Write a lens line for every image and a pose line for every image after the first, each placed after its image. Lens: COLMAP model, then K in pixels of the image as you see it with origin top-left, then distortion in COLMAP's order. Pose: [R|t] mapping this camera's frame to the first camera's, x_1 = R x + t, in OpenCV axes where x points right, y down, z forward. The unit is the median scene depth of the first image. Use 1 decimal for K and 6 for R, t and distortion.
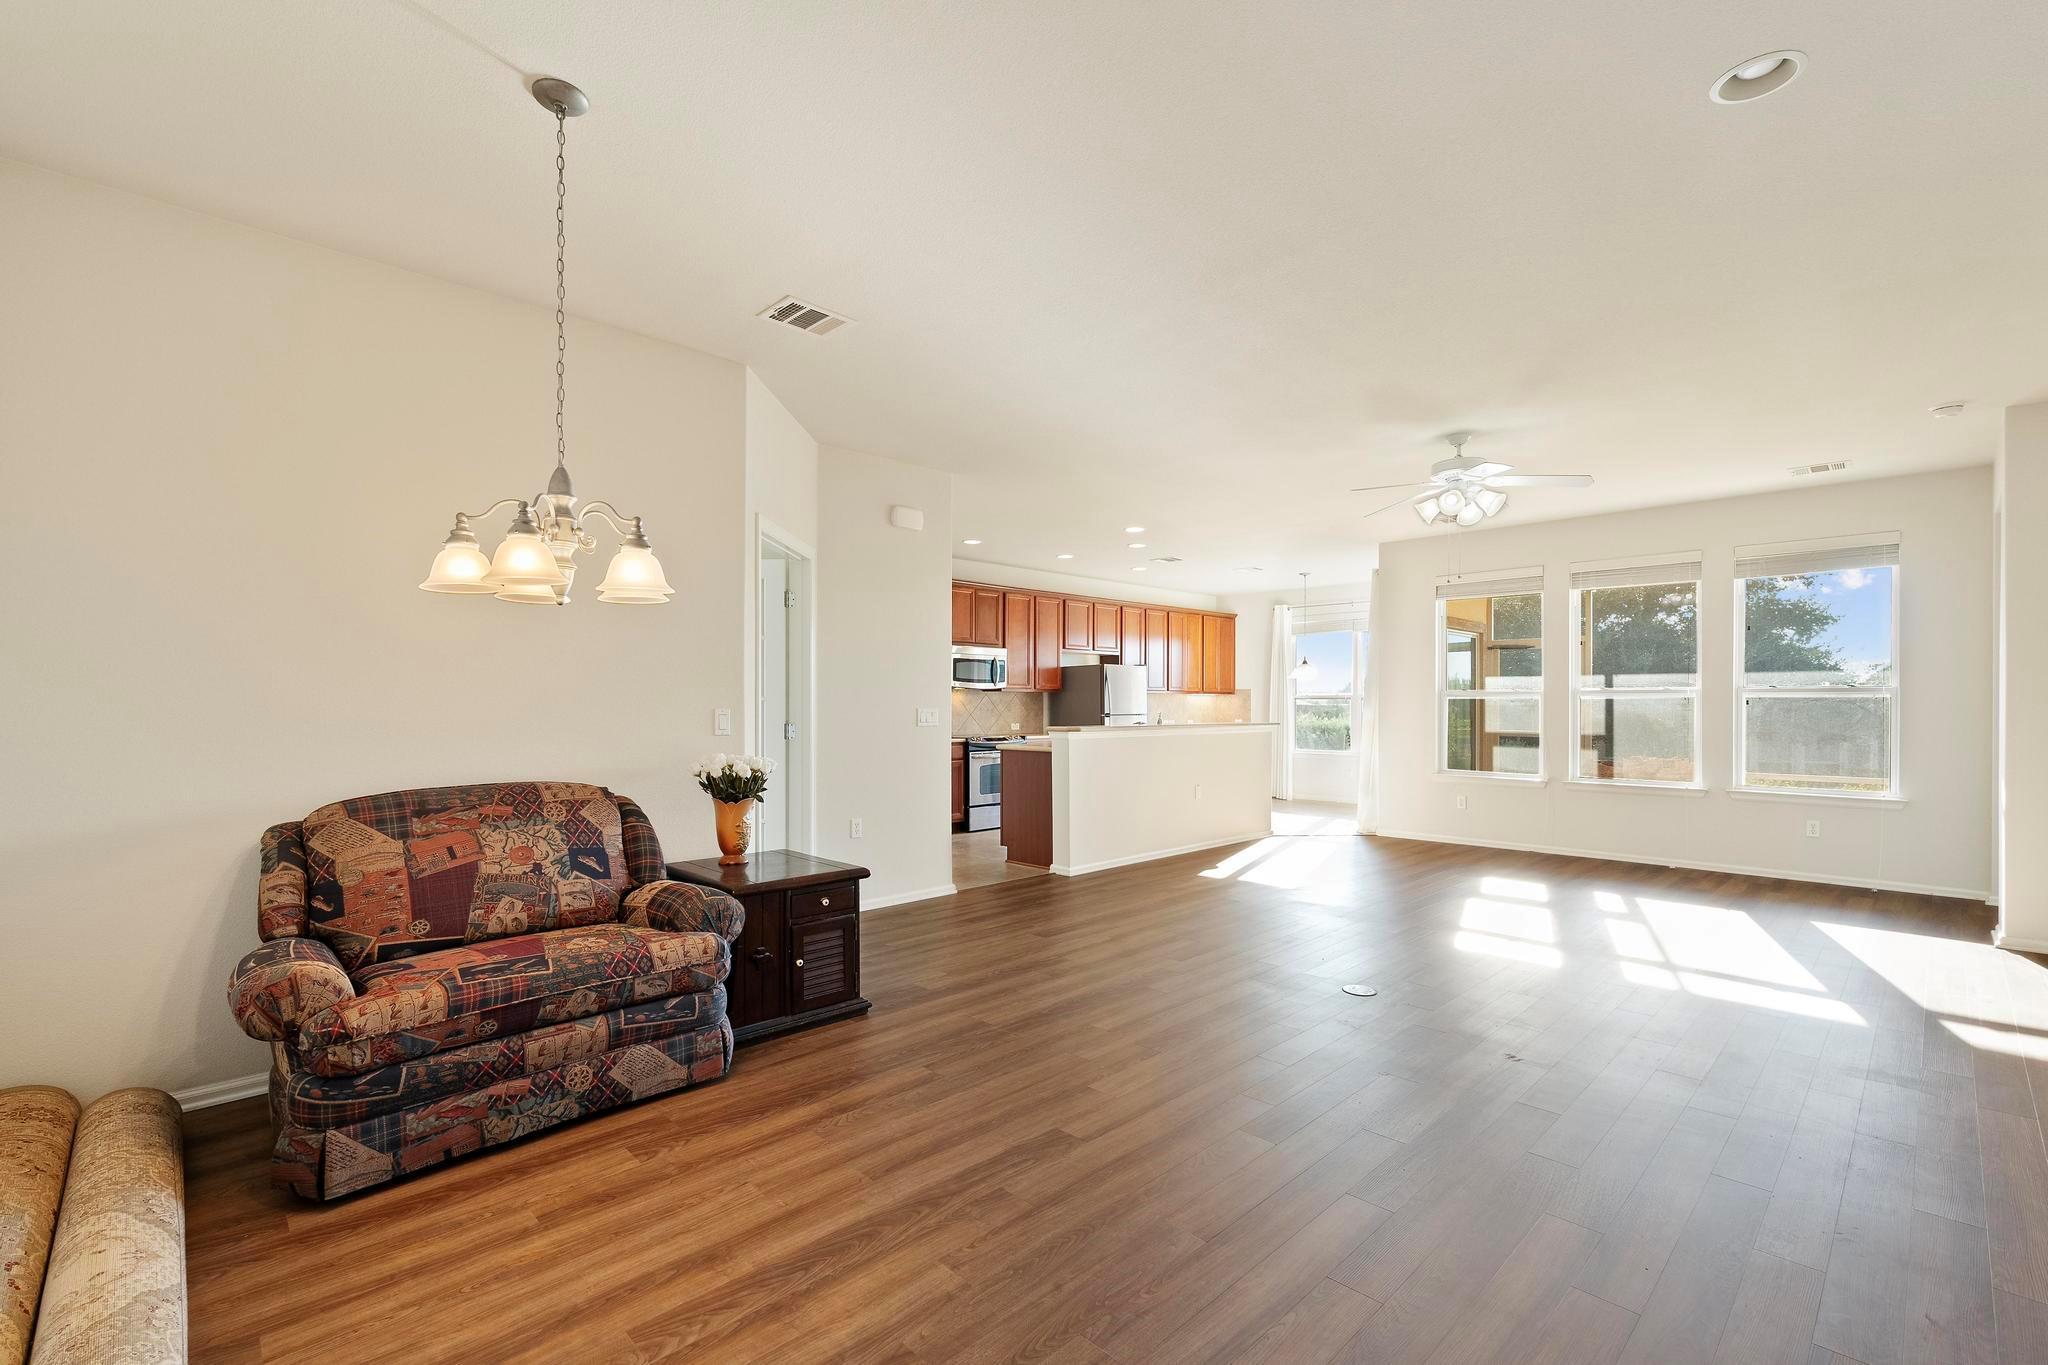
lens RADIAL K [[903.8, 0, 1018.8], [0, 903.8, 709.5], [0, 0, 1]] dist [-0.000524, -0.000035]
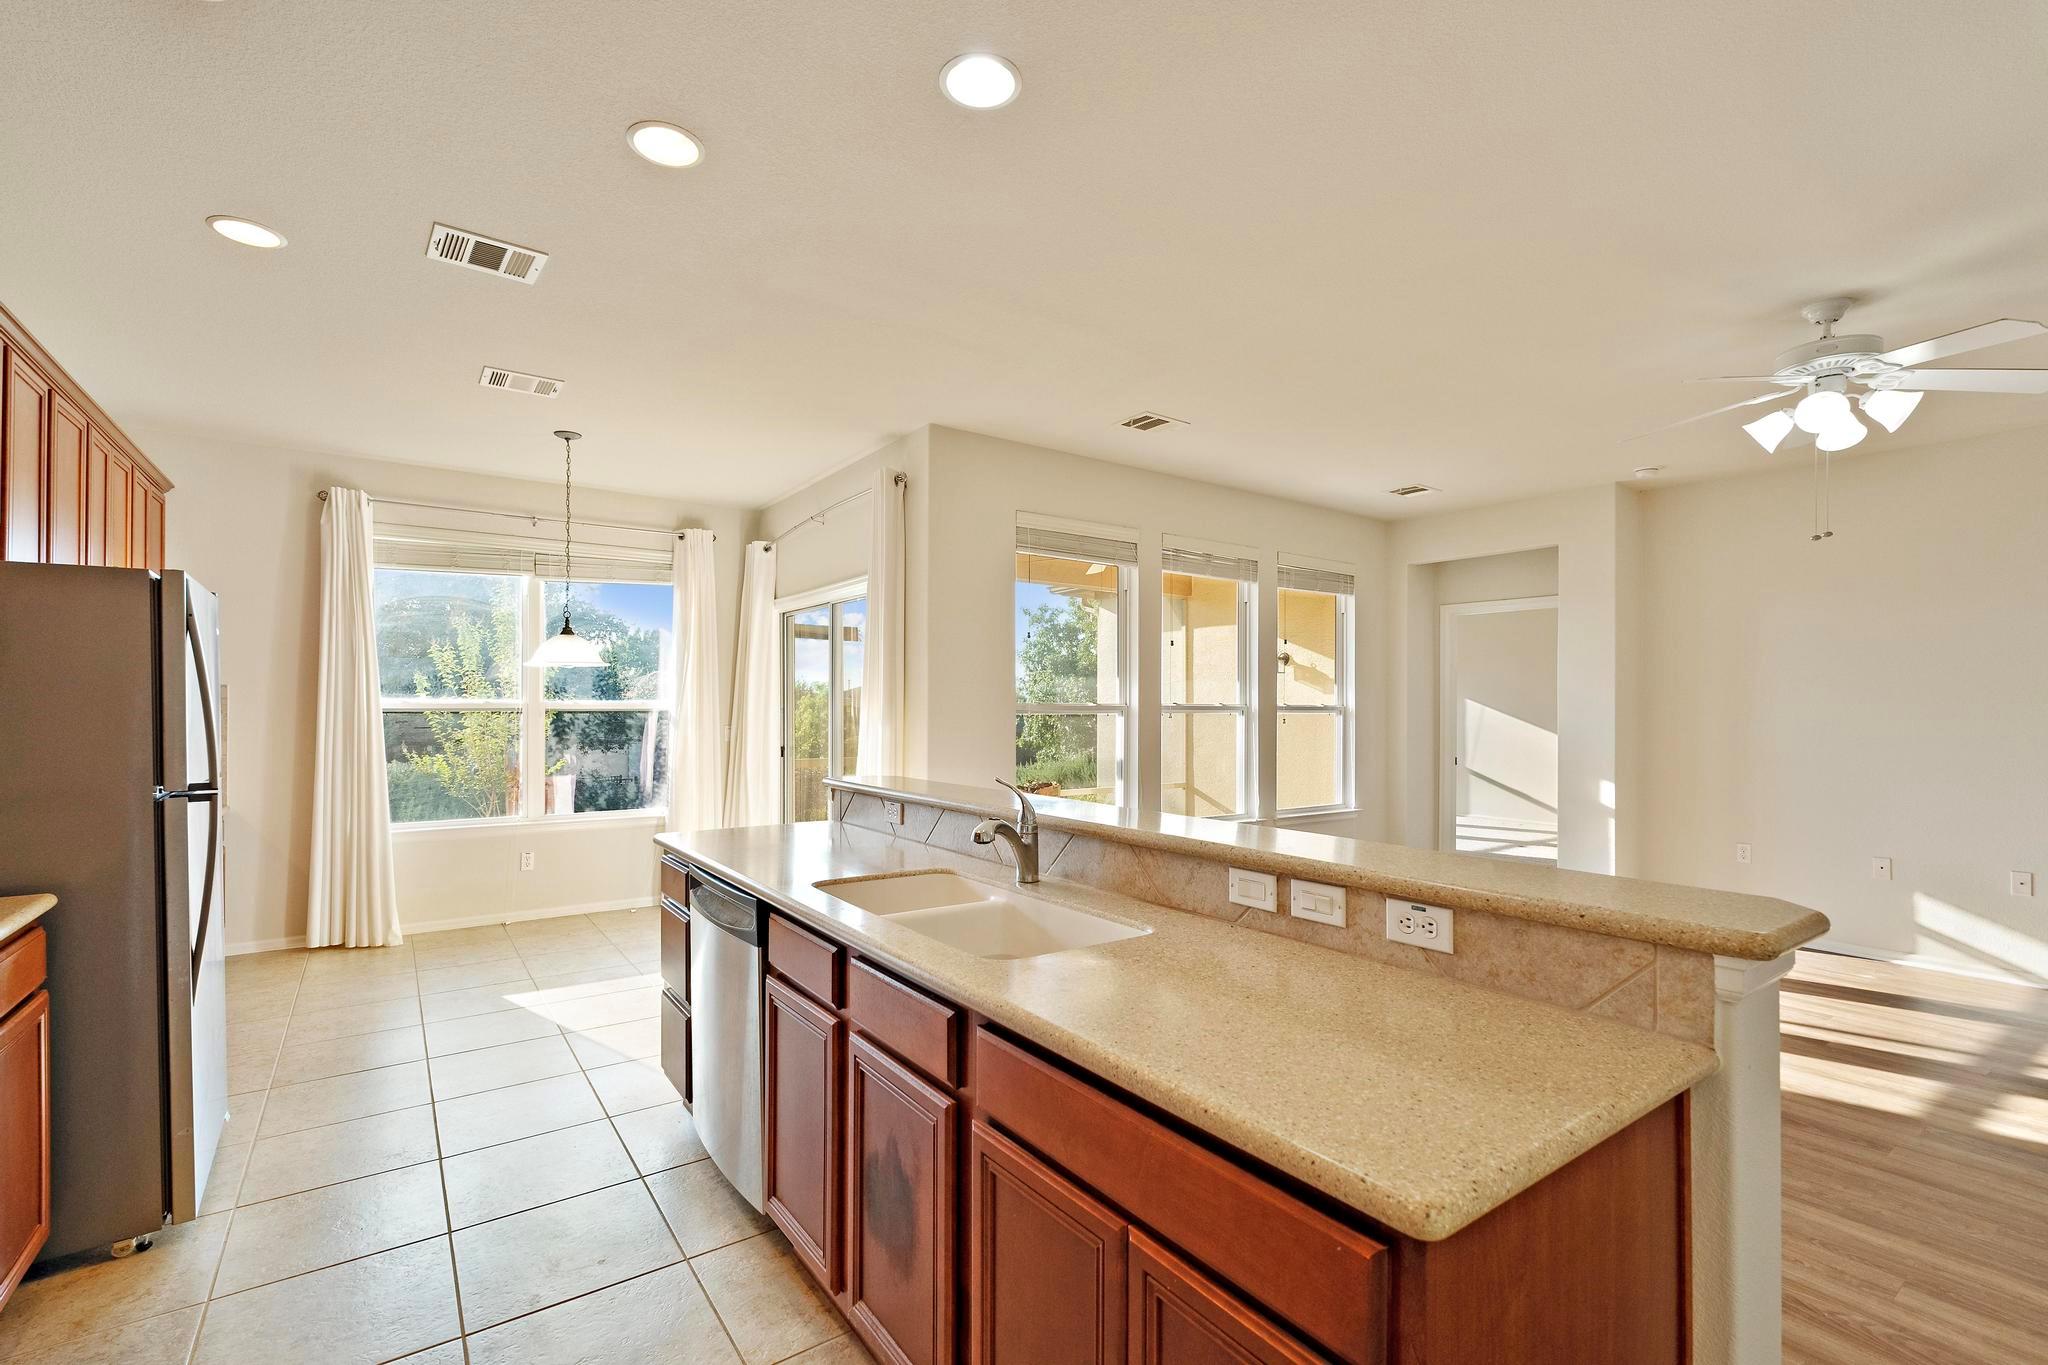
lens RADIAL K [[904.3, 0, 1026.9], [0, 904.3, 704.7], [0, 0, 1]] dist [-0.001546, -0.000337]
pose [[0.155406, 0.004890, 0.987839, -0.079414], [-0.000054, 0.999988, -0.004942, -0.012567], [-0.987851, 0.000714, 0.155404, 0.624761]]
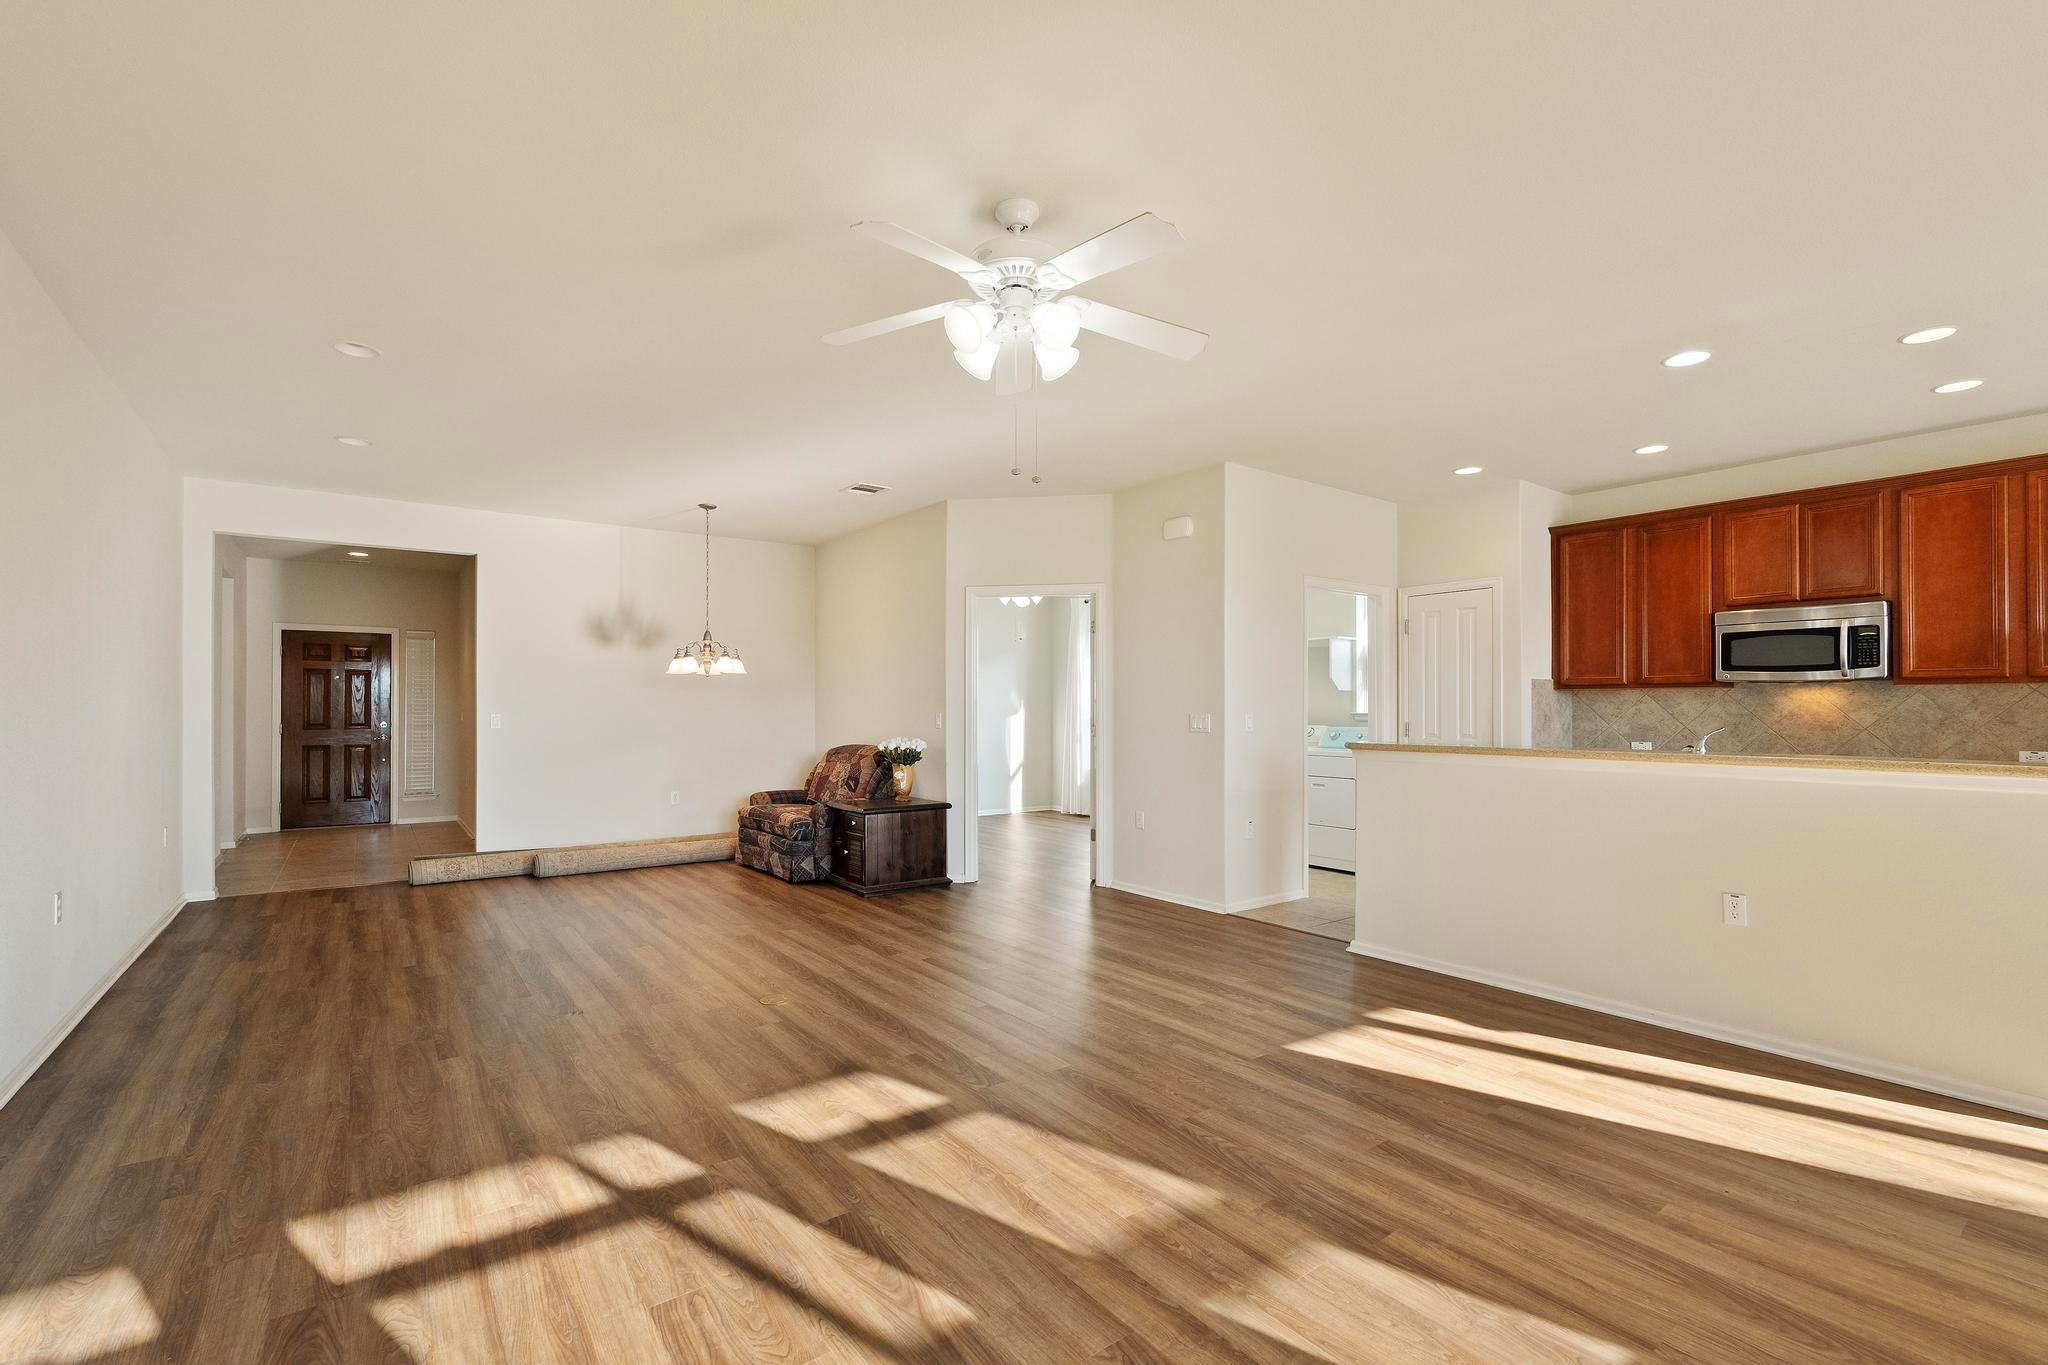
lens RADIAL K [[903.8, 0, 1018.8], [0, 903.8, 709.5], [0, 0, 1]] dist [-0.000524, -0.000035]
pose [[-0.144487, 0.003794, -0.989499, 0.440274], [-0.003339, 0.999985, 0.004322, -0.005304], [0.989501, 0.003929, -0.144472, 0.469207]]
